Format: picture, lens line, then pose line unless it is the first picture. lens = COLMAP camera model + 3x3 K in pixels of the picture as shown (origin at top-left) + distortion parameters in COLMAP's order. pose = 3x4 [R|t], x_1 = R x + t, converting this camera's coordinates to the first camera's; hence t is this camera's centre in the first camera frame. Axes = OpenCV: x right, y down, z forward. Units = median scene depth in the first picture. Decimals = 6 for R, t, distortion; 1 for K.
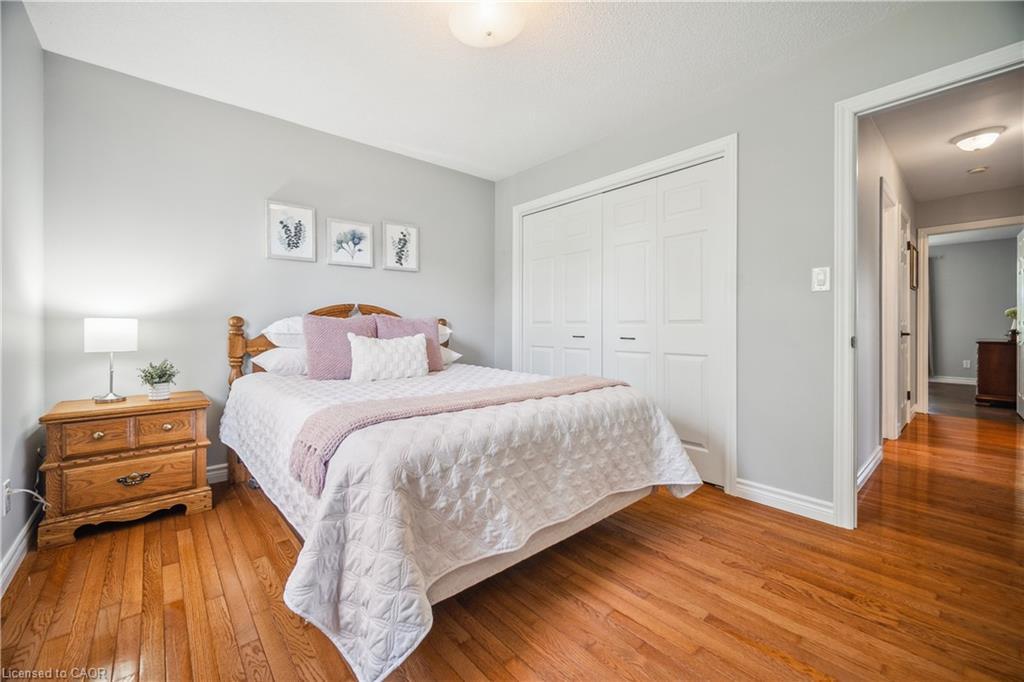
lens RADIAL K [[407.1, 0, 512.0], [0, 407.1, 341.0], [0, 0, 1]] dist [-0.013930, 0.000030]
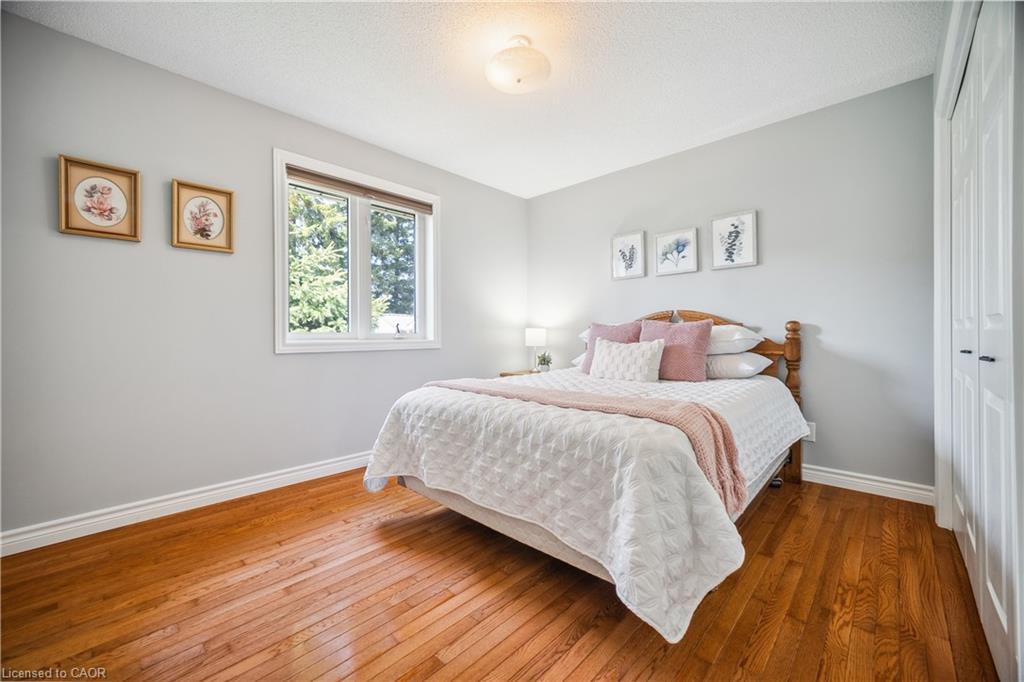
lens RADIAL K [[406.3, 0, 504.4], [0, 406.3, 348.8], [0, 0, 1]] dist [0.000817, 0.000017]
pose [[0.086975, 0.037088, -0.995520, 0.618907], [-0.028230, 0.998997, 0.034752, -0.016450], [0.995810, 0.025081, 0.087935, 0.476349]]
